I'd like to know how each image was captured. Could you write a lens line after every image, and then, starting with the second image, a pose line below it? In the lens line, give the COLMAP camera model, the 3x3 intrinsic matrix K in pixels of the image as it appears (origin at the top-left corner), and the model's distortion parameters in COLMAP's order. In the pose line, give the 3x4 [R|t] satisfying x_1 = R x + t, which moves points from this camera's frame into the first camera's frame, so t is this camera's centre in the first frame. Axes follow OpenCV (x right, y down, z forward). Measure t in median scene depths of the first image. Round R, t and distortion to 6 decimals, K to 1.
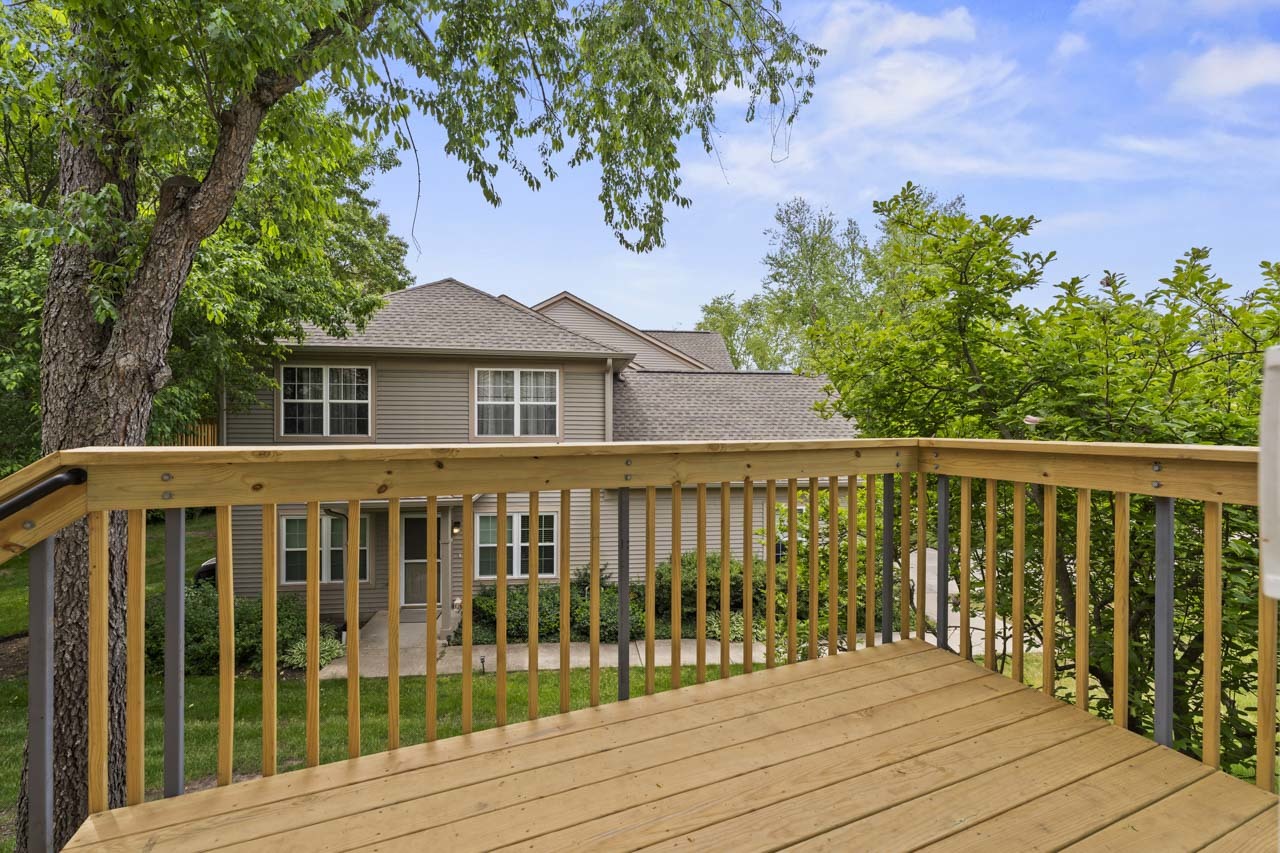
lens RADIAL K [[514.1, 0, 636.0], [0, 514.1, 422.5], [0, 0, 1]] dist [-0.001681, -0.001108]
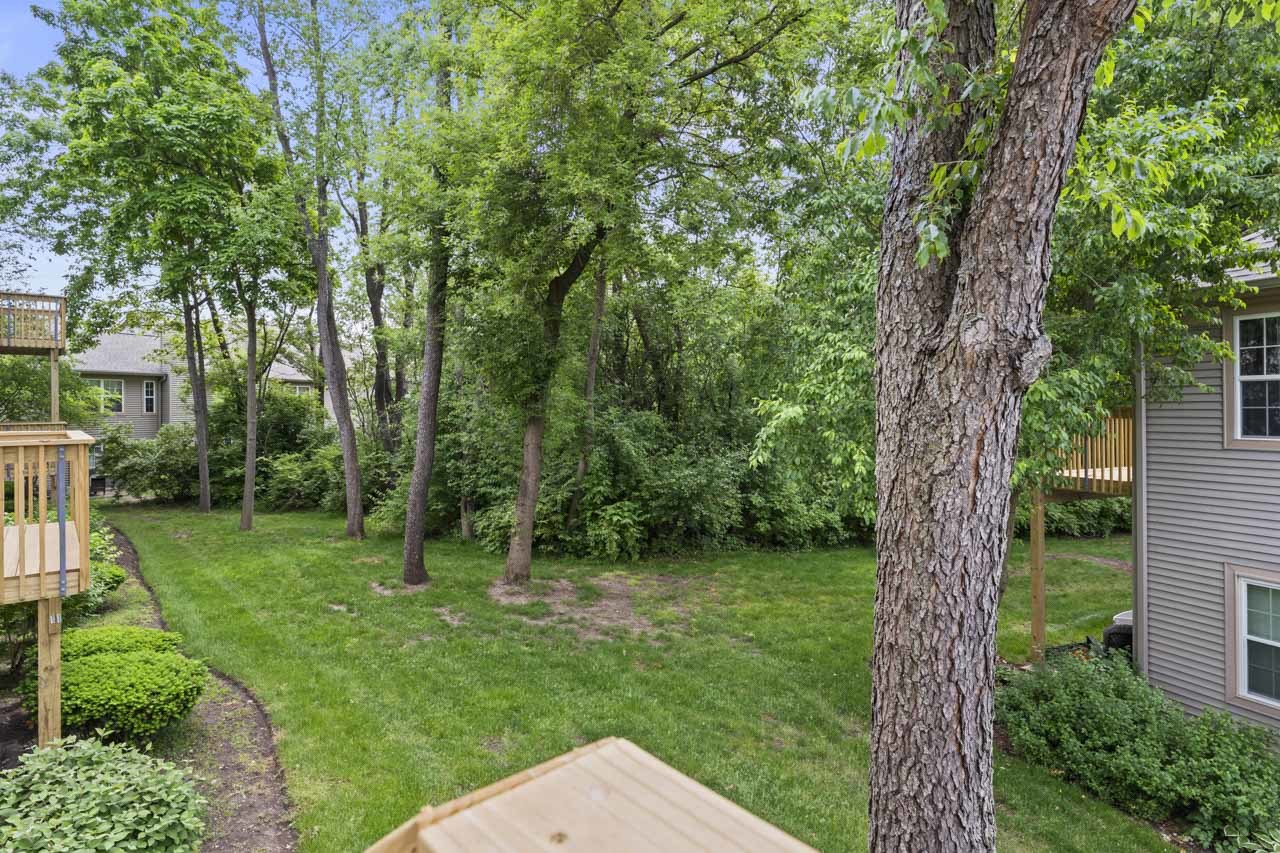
lens RADIAL K [[730.8, 0, 642.0], [0, 730.8, 416.7], [0, 0, 1]] dist [0.001334, 0.001328]
pose [[0.291801, 0.000763, -0.956479, -0.367868], [0.011798, 0.999921, 0.004396, -0.042011], [0.956406, -0.012567, 0.291769, 0.440435]]
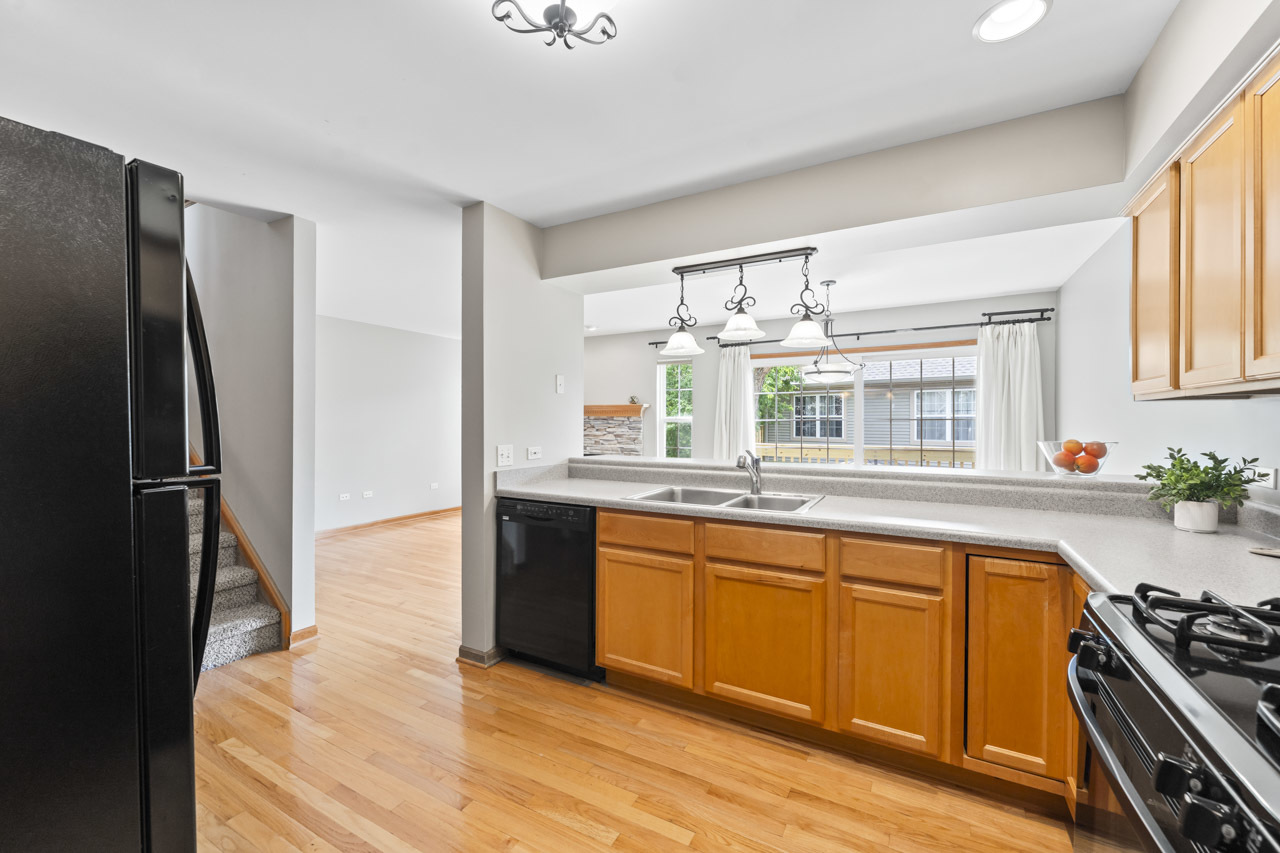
lens RADIAL K [[514.1, 0, 641.2], [0, 514.1, 423.9], [0, 0, 1]] dist [-0.001681, -0.001108]
pose [[0.621824, 0.001856, -0.783155, 1.361953], [0.000430, 0.999996, 0.002711, -0.093603], [0.783157, -0.002022, 0.621821, -1.892993]]
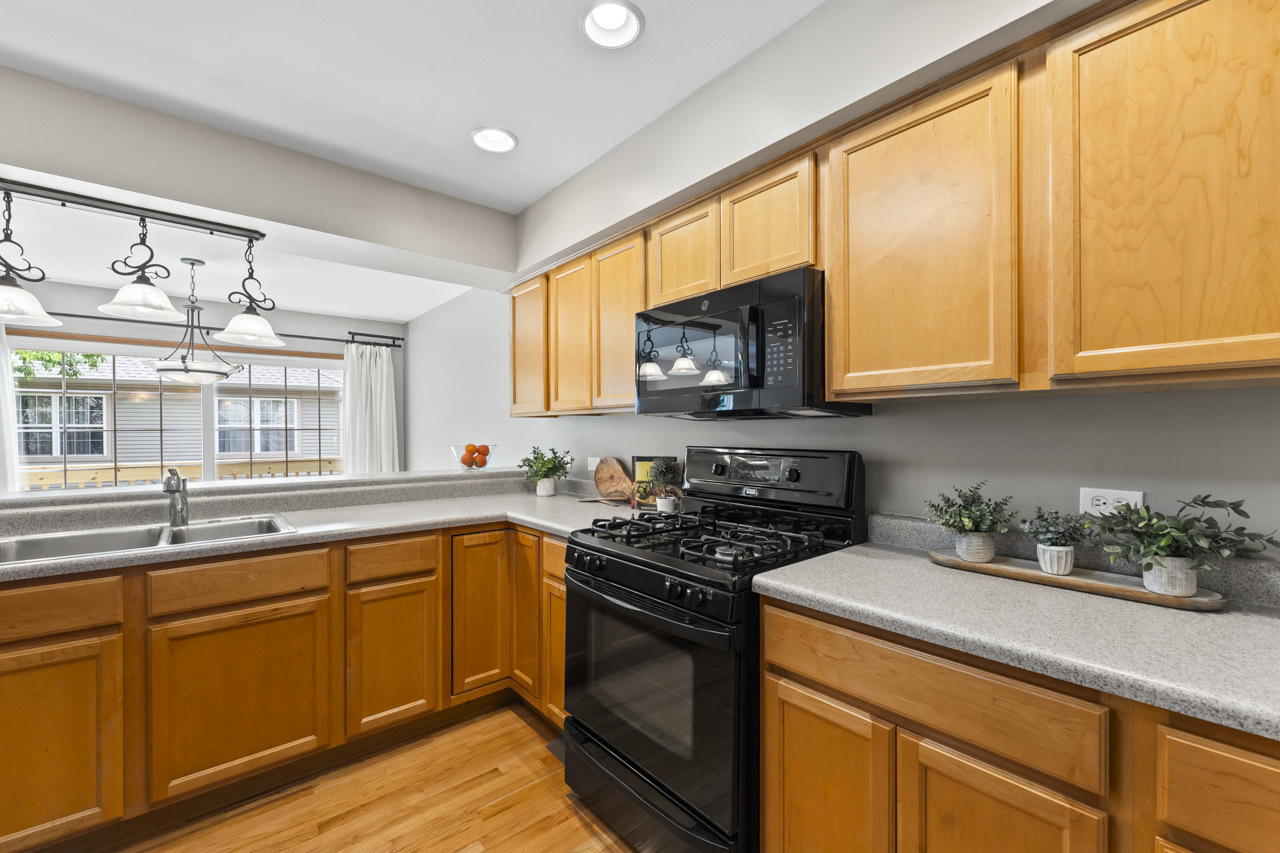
lens RADIAL K [[514.1, 0, 642.7], [0, 514.1, 434.0], [0, 0, 1]] dist [-0.001681, -0.001108]
pose [[0.949116, -0.007081, 0.314846, 1.144022], [0.005495, 0.999967, 0.005924, -0.091934], [-0.314878, -0.003892, 0.949124, -2.036277]]
